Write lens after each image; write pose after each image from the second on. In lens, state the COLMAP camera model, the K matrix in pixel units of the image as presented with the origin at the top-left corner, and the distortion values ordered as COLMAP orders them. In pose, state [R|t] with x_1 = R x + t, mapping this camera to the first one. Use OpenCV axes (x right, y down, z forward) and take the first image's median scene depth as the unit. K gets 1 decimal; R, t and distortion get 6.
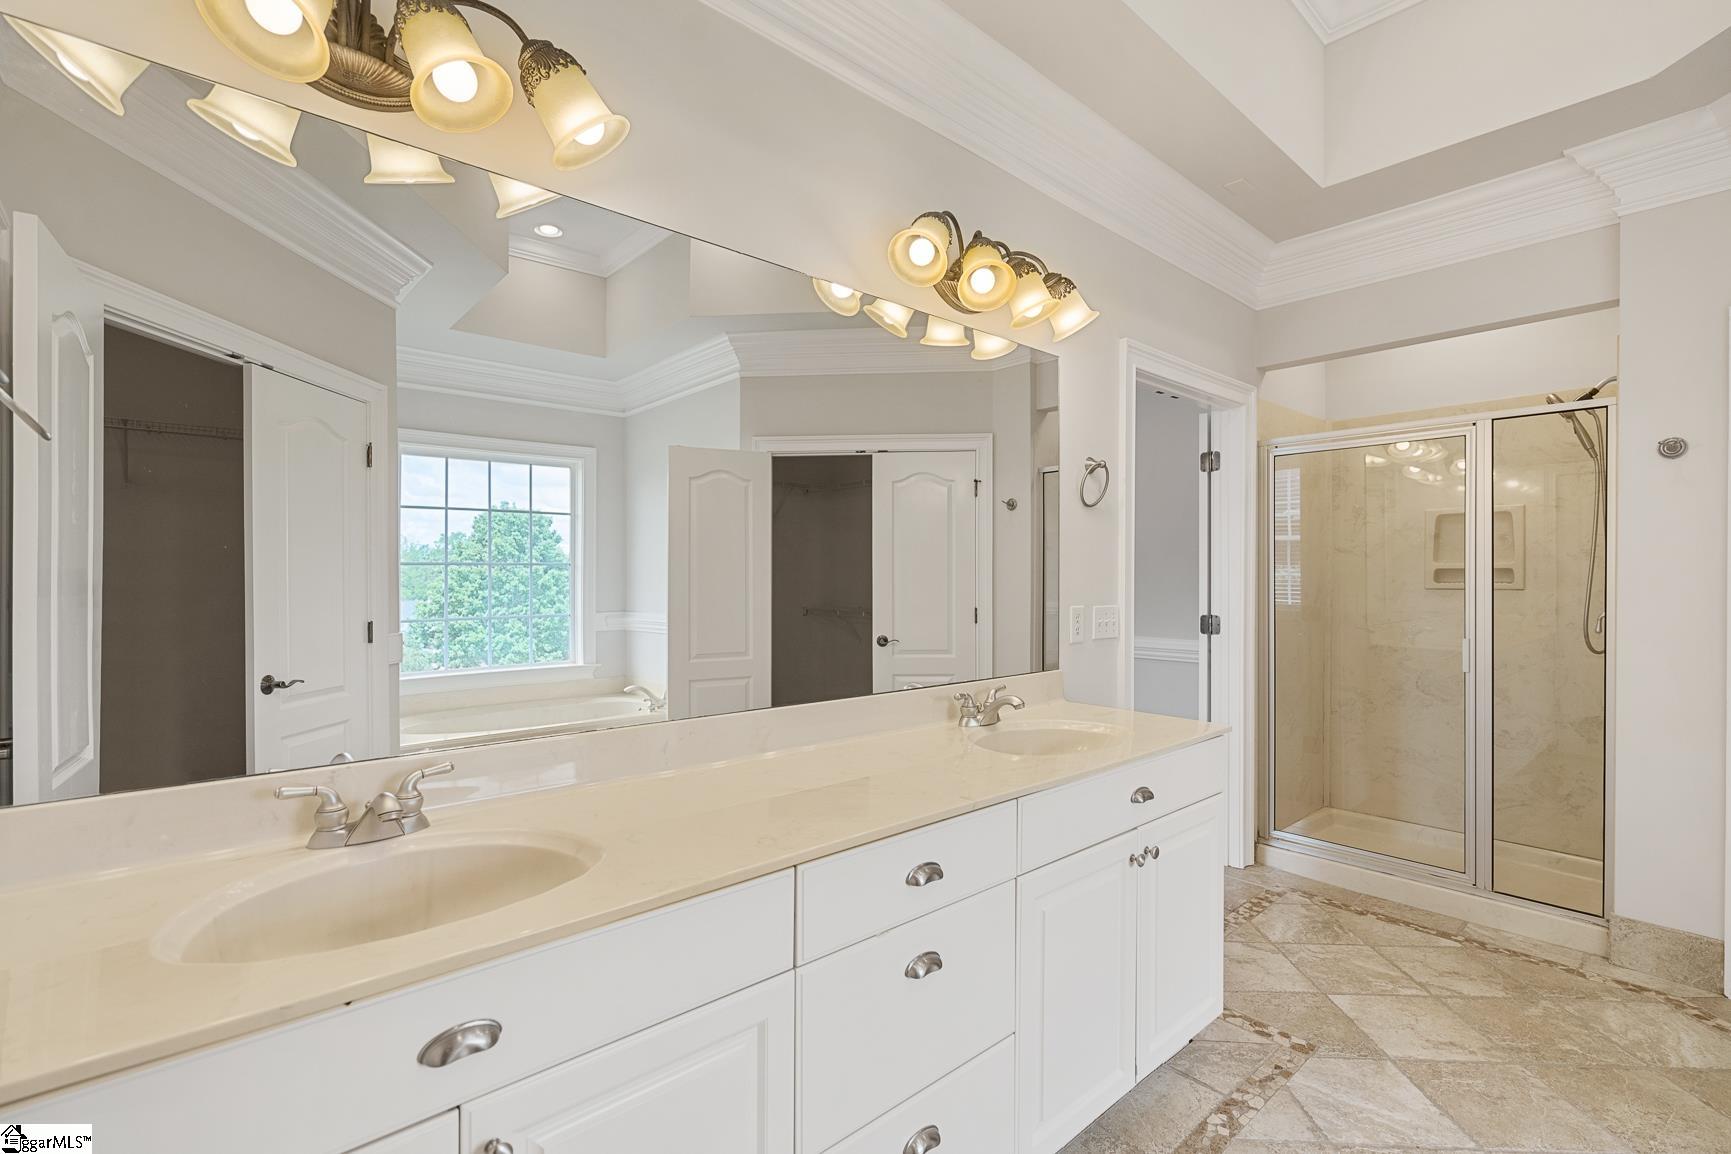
lens RADIAL K [[789.3, 0, 866.5], [0, 789.3, 569.6], [0, 0, 1]] dist [-0.008481, 0.003048]
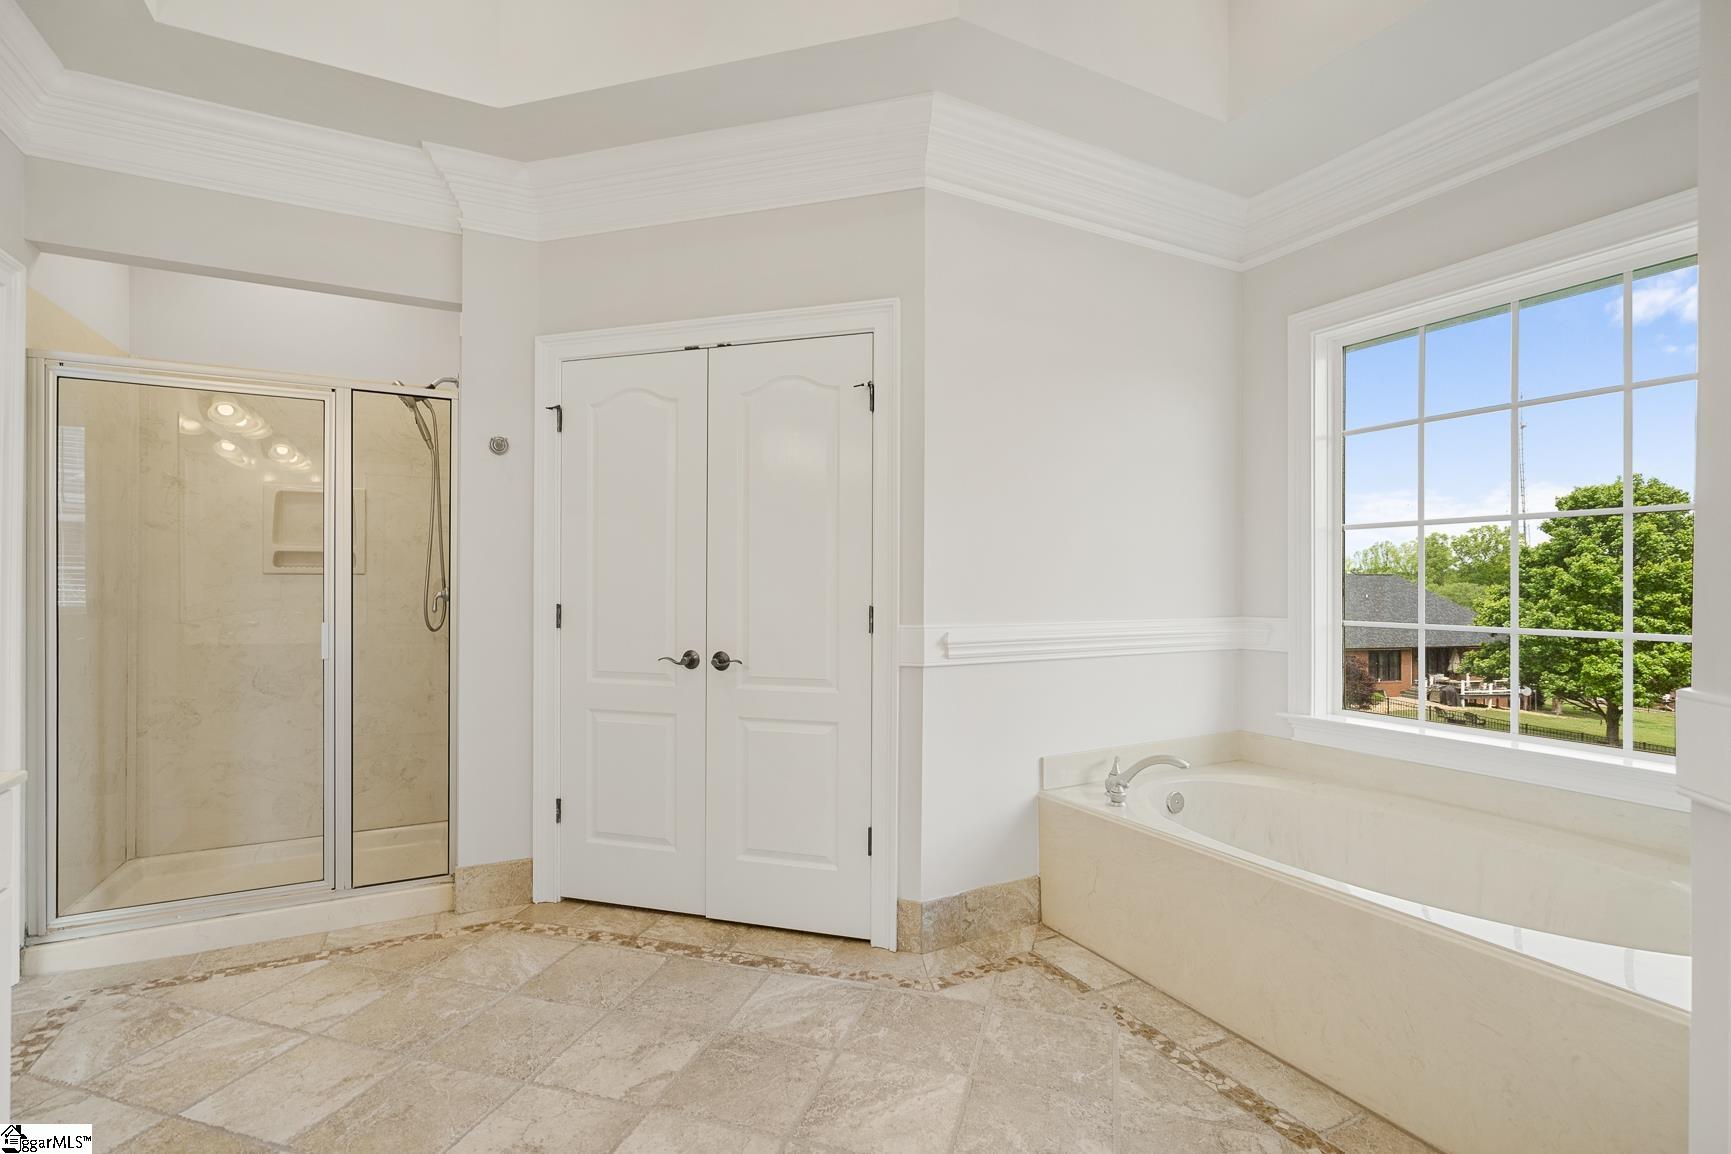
lens RADIAL K [[789.3, 0, 851.6], [0, 789.3, 583.4], [0, 0, 1]] dist [-0.008481, 0.003048]
pose [[0.252104, 0.000596, 0.967700, 0.033851], [-0.009355, 0.999955, 0.001821, 0.035615], [-0.967655, -0.009511, 0.252098, 0.184506]]
